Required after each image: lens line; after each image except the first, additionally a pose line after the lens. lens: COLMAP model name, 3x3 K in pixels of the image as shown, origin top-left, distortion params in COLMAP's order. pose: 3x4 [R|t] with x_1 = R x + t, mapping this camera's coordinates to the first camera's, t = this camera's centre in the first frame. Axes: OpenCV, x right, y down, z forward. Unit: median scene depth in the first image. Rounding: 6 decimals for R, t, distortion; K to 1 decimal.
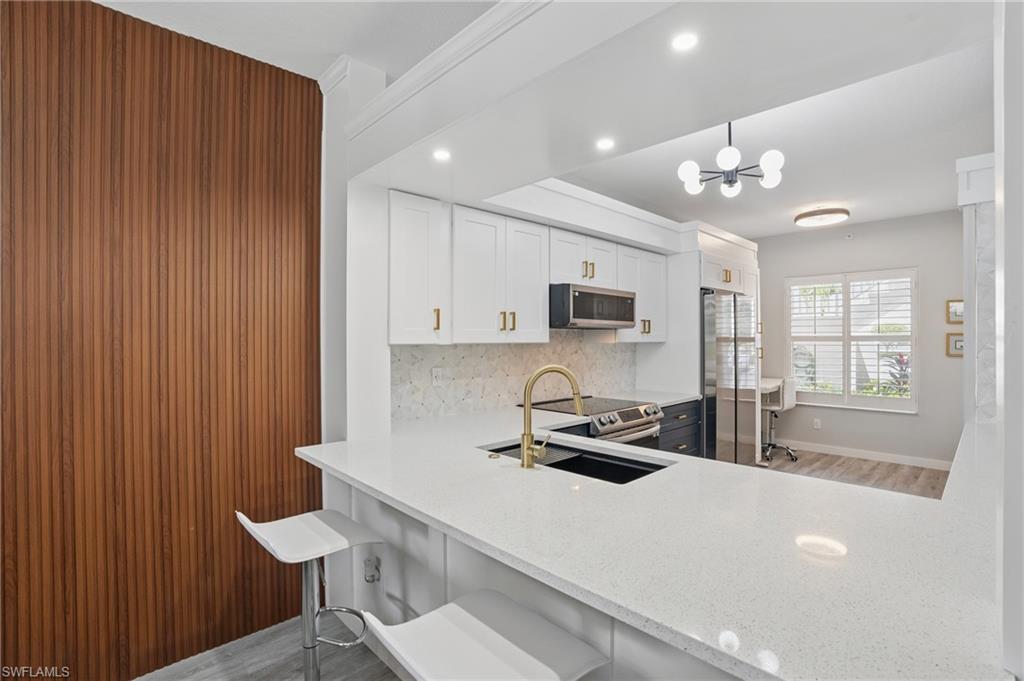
lens RADIAL K [[488.1, 0, 510.2], [0, 488.1, 342.5], [0, 0, 1]] dist [-0.068002, 0.022858]
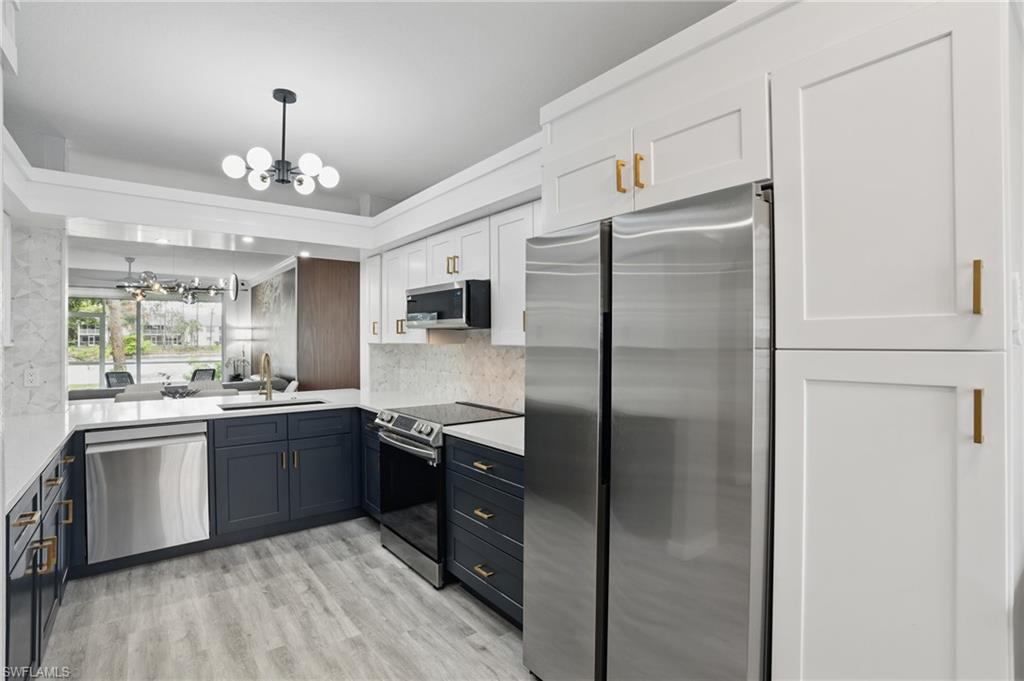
lens RADIAL K [[488.1, 0, 510.2], [0, 488.1, 342.5], [0, 0, 1]] dist [-0.068002, 0.022858]
pose [[-0.099227, 0.009249, -0.995022, 0.923657], [-0.003467, 0.999948, 0.009641, -0.011096], [0.995059, 0.004407, -0.099190, 1.043072]]
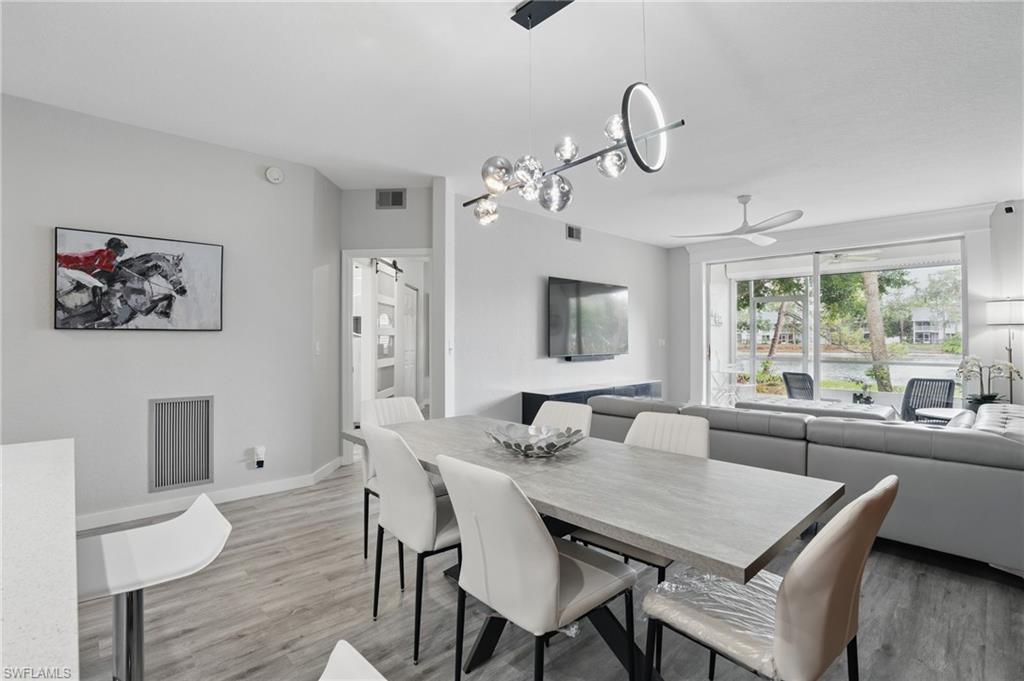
lens RADIAL K [[477.0, 0, 506.4], [0, 477.0, 339.6], [0, 0, 1]] dist [-0.029387, 0.000111]
pose [[-0.999968, 0.000846, 0.007940, -0.234872], [0.000922, 0.999953, 0.009677, 0.030769], [-0.007932, 0.009684, -0.999922, 0.544307]]
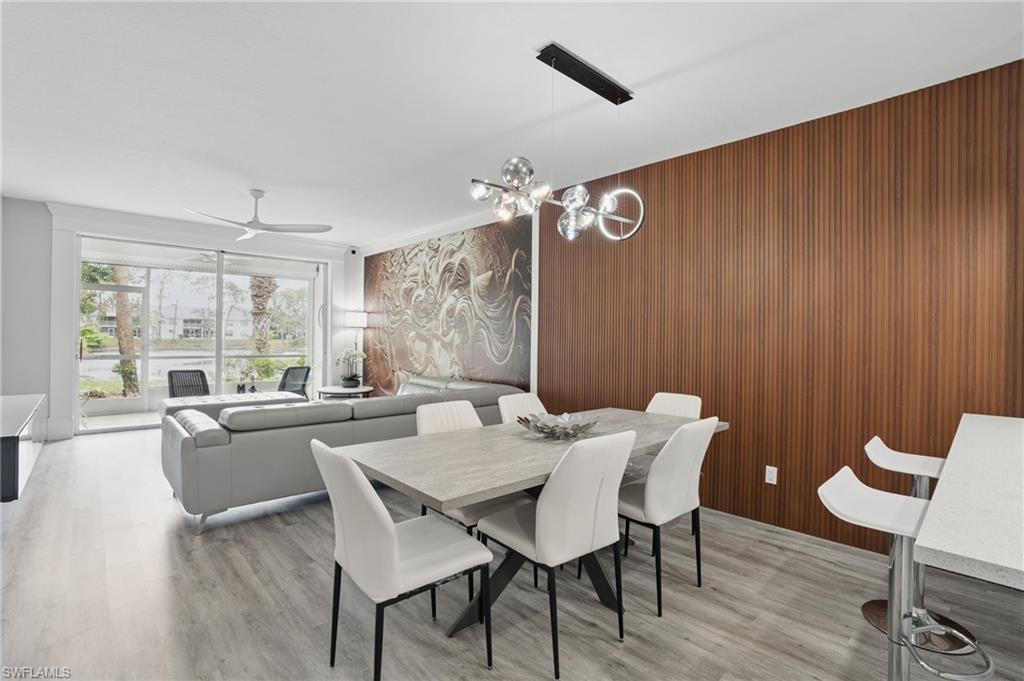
lens RADIAL K [[477.0, 0, 506.4], [0, 477.0, 339.6], [0, 0, 1]] dist [-0.029387, 0.000111]
pose [[-0.020349, 0.003219, -0.999788, 0.353743], [-0.020454, 0.999784, 0.003635, 0.033675], [0.999584, 0.020524, -0.020278, -0.025577]]
